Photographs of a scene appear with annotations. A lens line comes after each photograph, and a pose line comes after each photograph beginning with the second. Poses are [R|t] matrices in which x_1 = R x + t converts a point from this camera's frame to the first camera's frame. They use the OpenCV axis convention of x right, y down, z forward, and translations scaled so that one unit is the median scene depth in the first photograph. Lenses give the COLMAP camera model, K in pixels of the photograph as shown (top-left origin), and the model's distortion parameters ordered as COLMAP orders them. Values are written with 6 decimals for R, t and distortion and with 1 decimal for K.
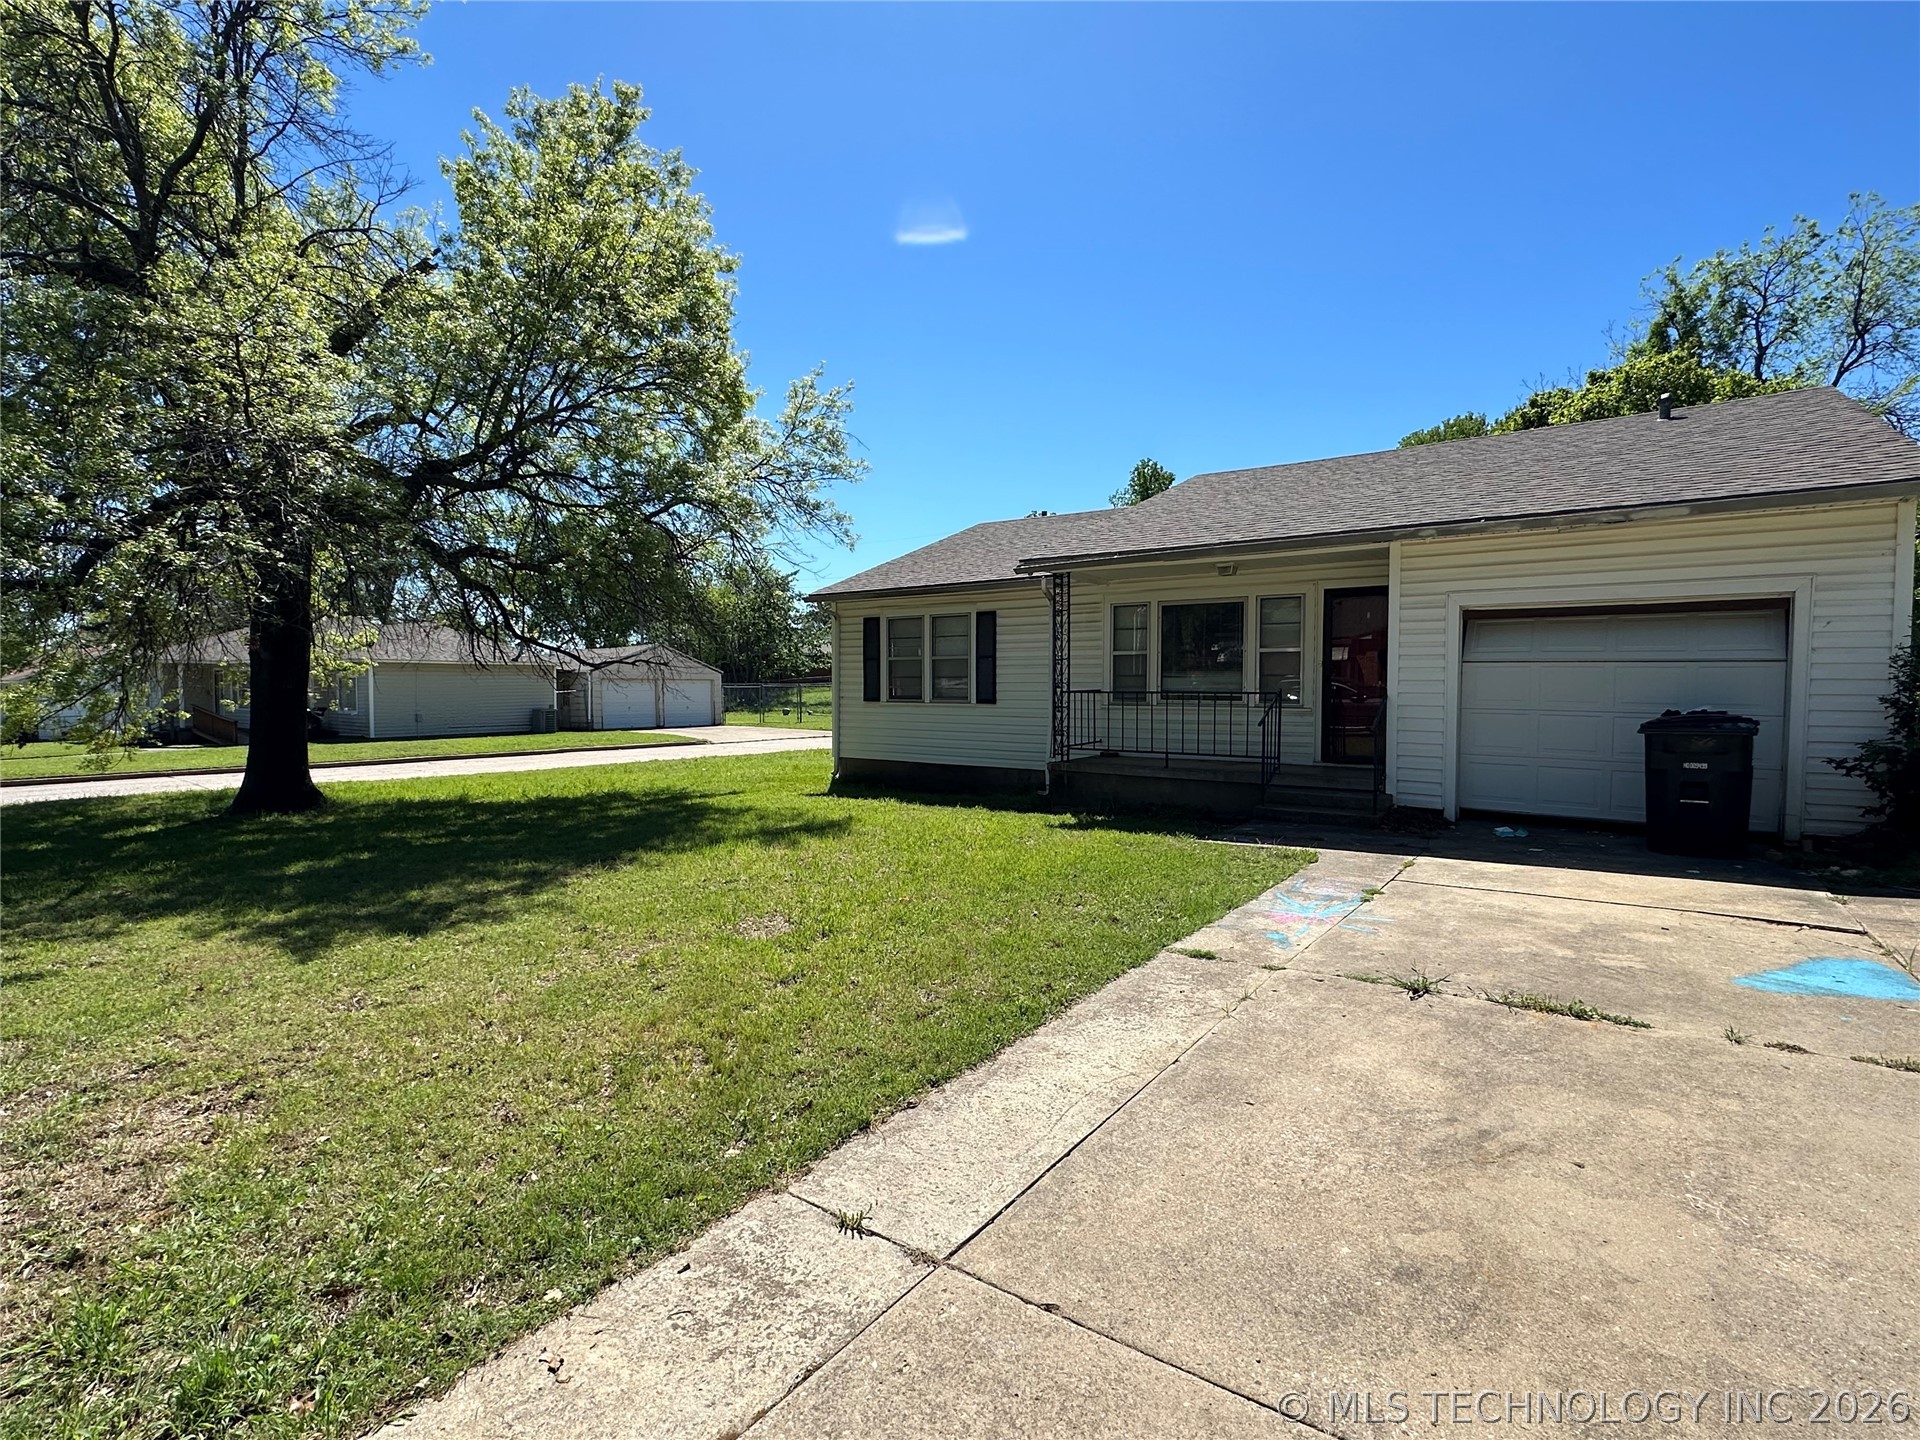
lens RADIAL K [[926.0, 0, 960.0], [0, 926.0, 720.0], [0, 0, 1]] dist [-0.001992, 0.000523]
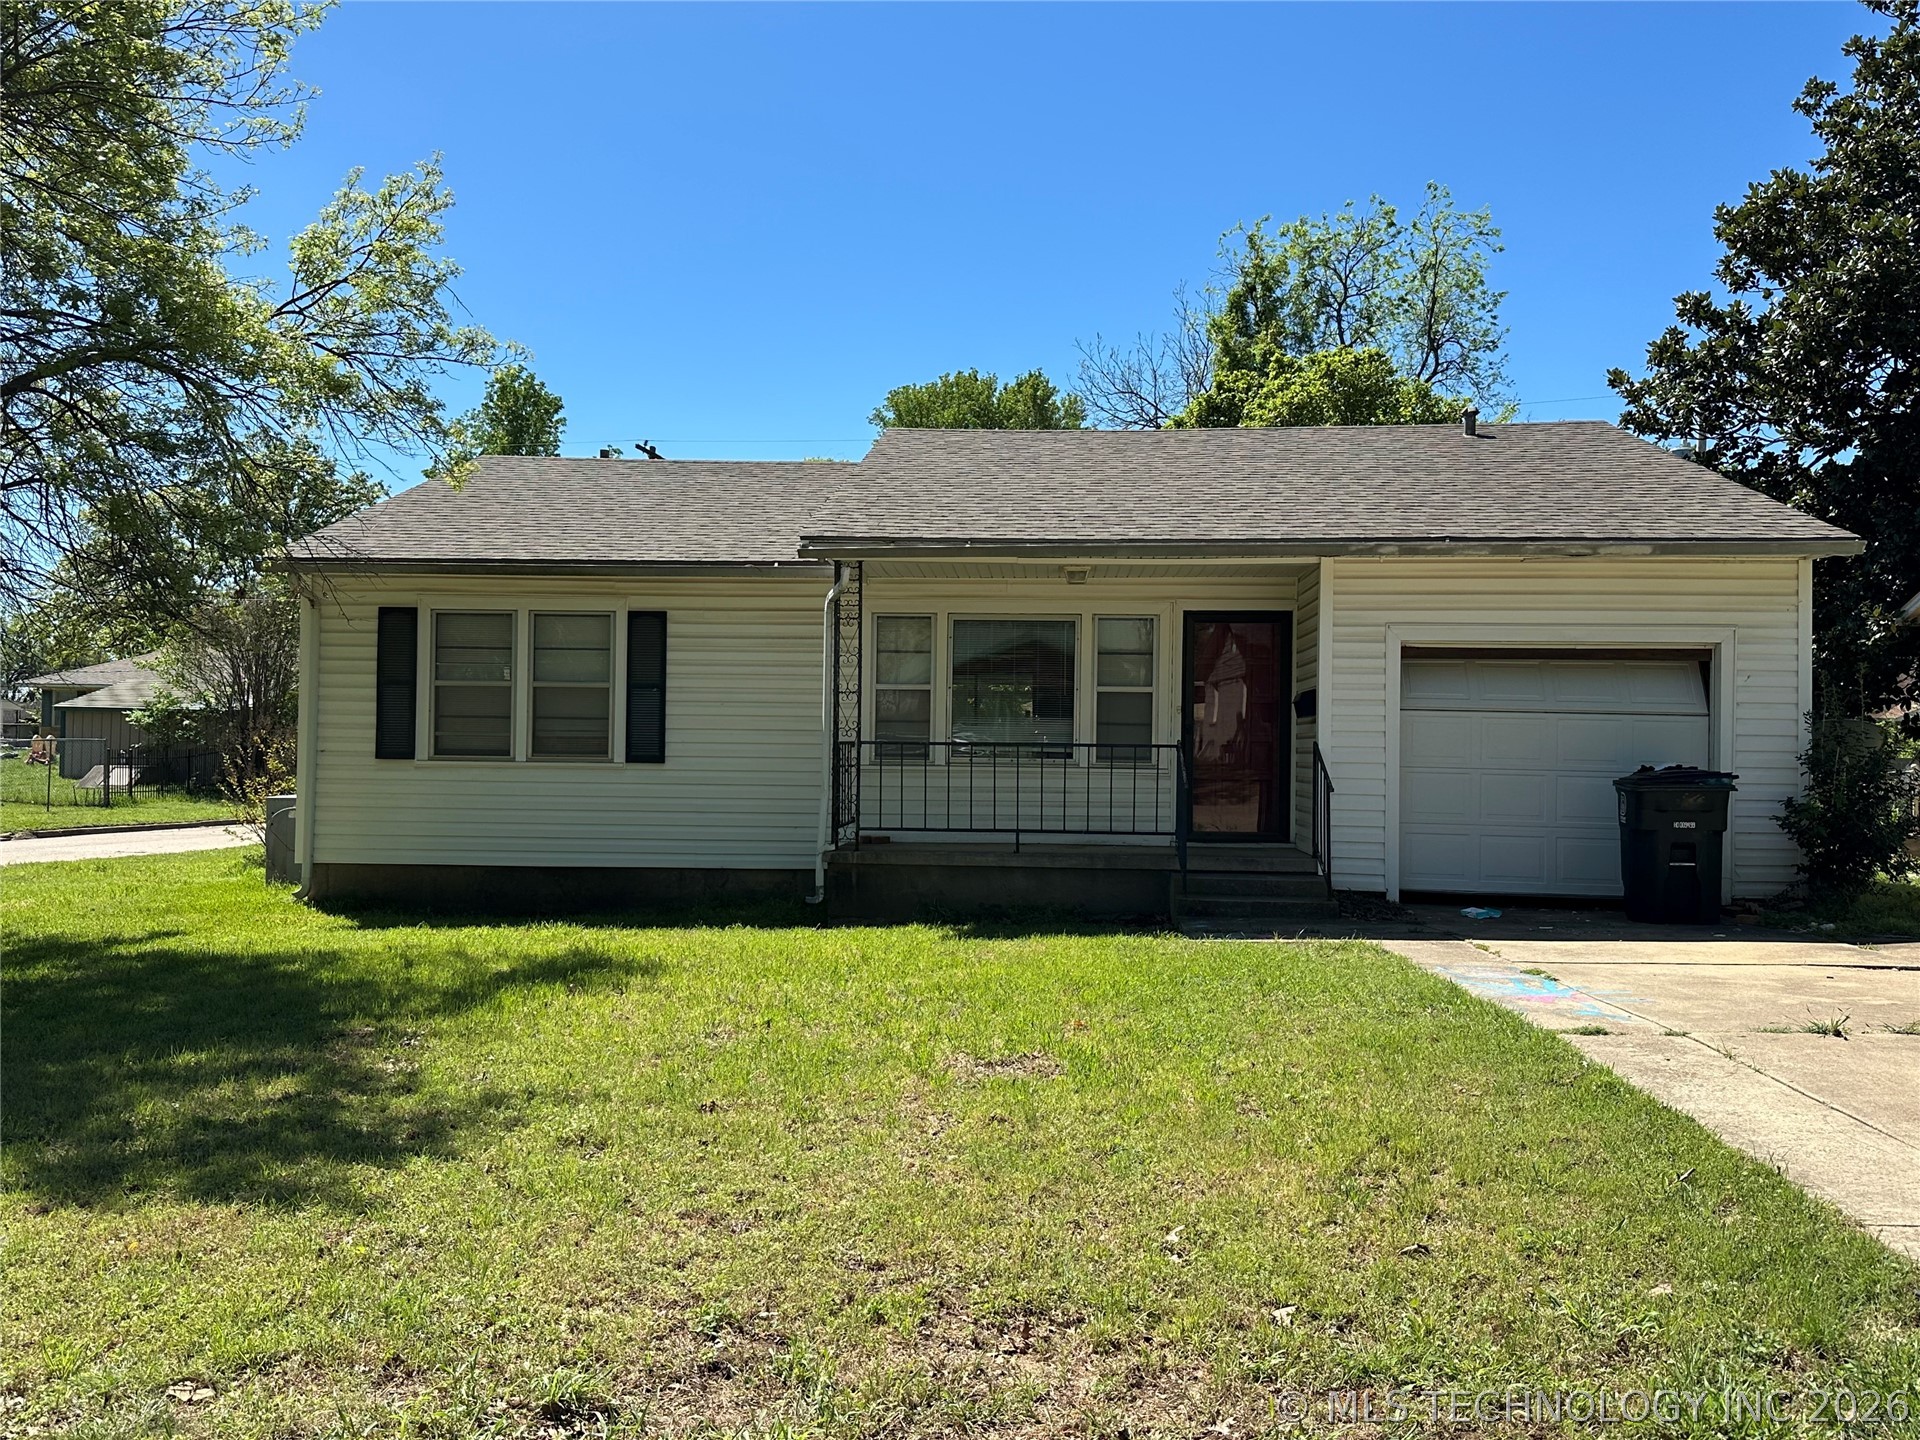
lens RADIAL K [[1568.1, 0, 960.0], [0, 1568.1, 720.0], [0, 0, 1]] dist [0.110866, -0.180274]
pose [[0.845868, 0.023225, 0.532886, -0.458240], [0.008540, 0.998334, -0.057067, 0.019919], [-0.533323, 0.052822, 0.844261, 0.026371]]
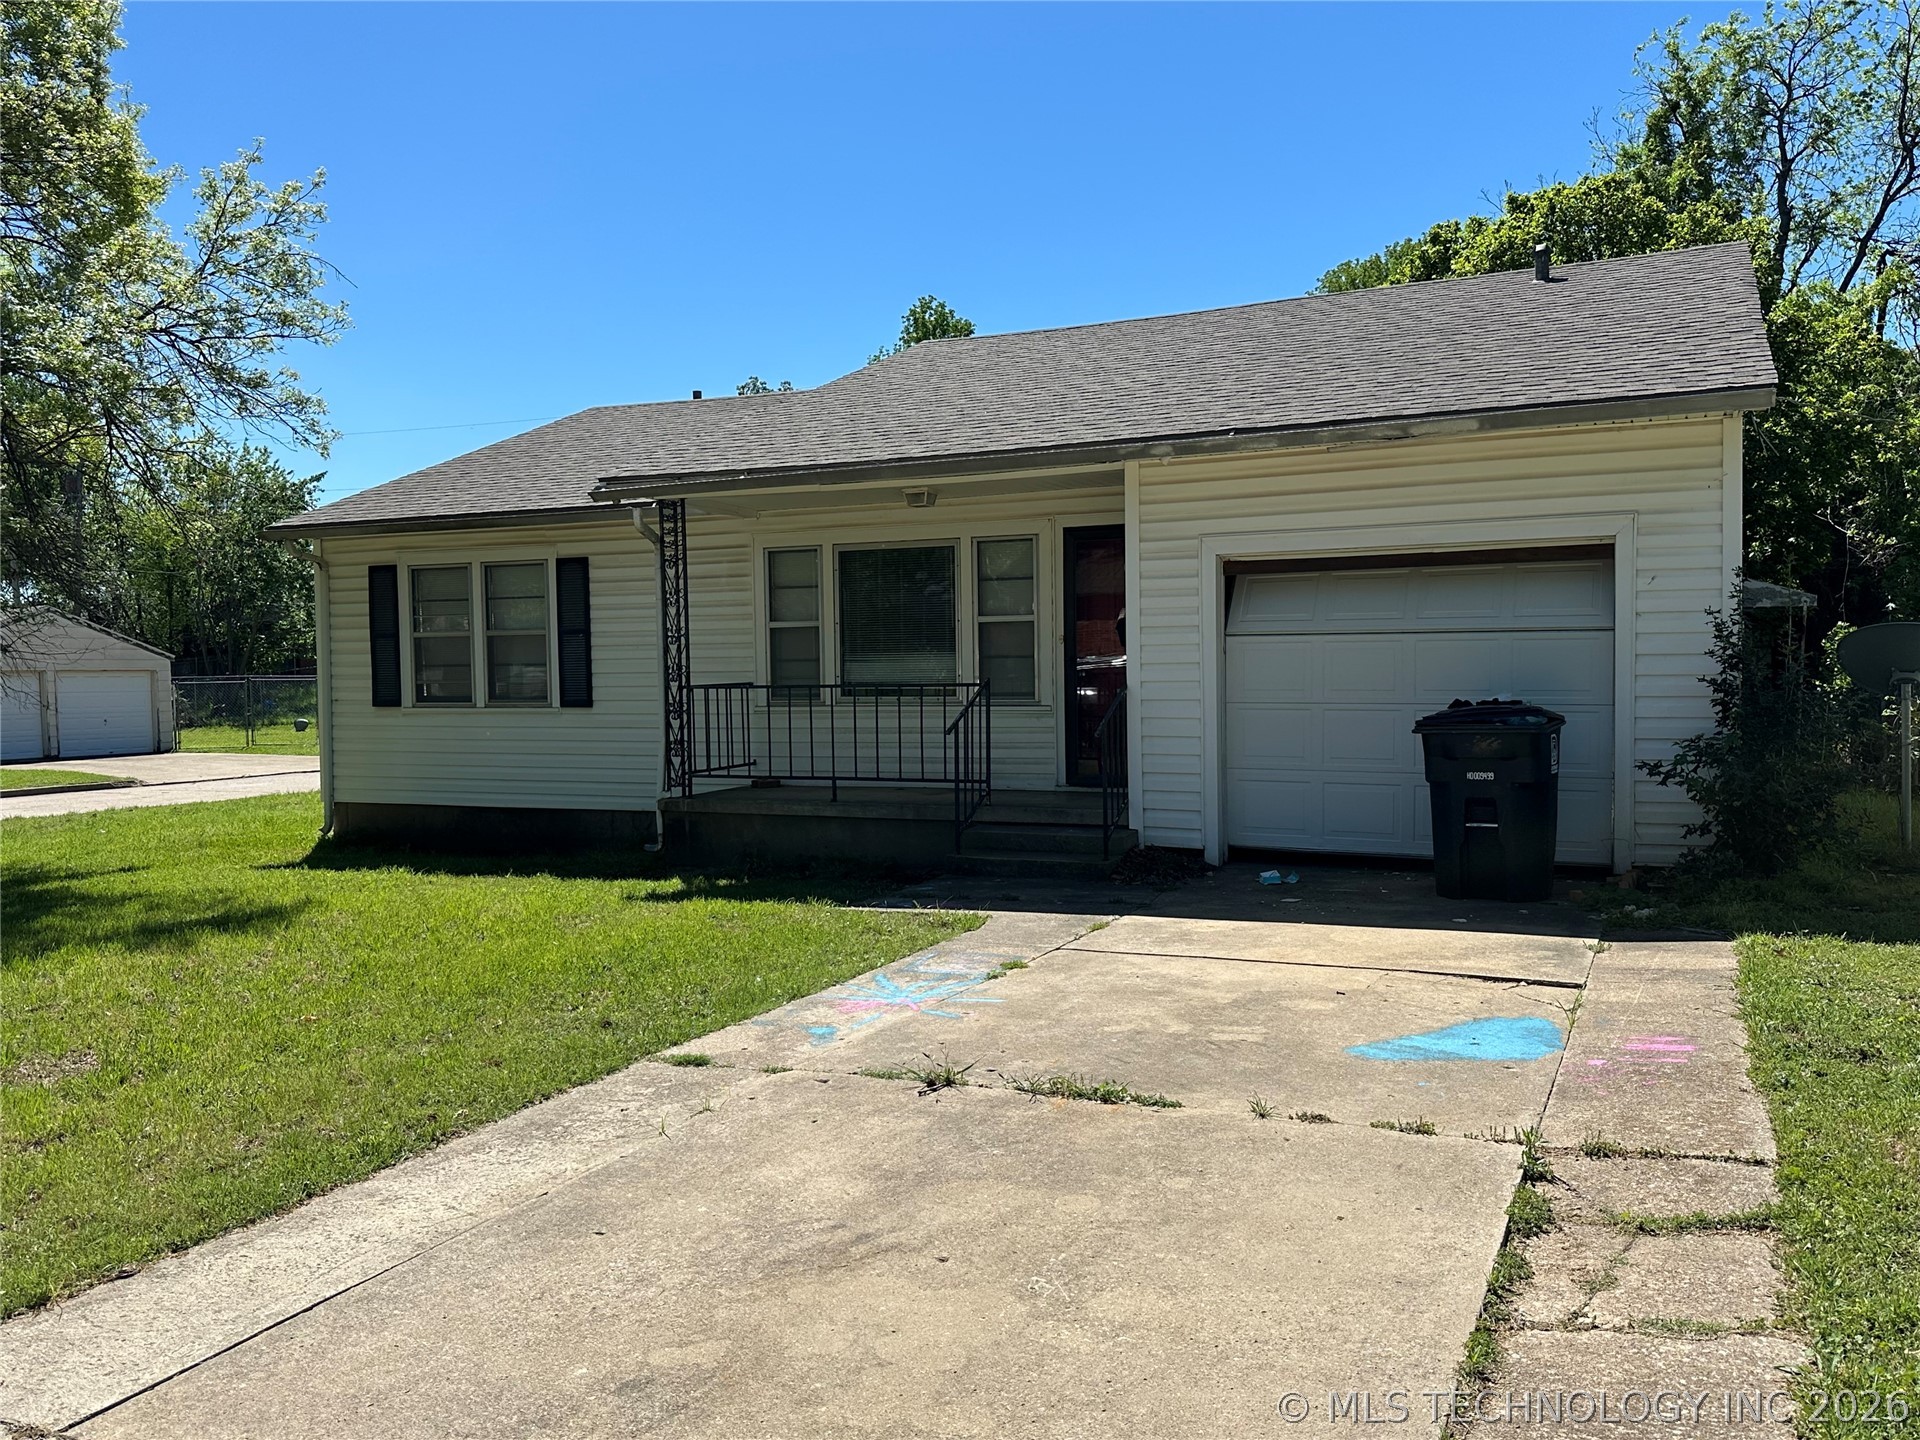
lens RADIAL K [[1568.1, 0, 960.0], [0, 1568.1, 720.0], [0, 0, 1]] dist [0.110866, -0.180274]
pose [[0.982357, -0.021266, 0.185800, 0.110823], [0.022260, 0.999747, -0.003264, 0.000158], [-0.185684, 0.007343, 0.982582, -0.105409]]
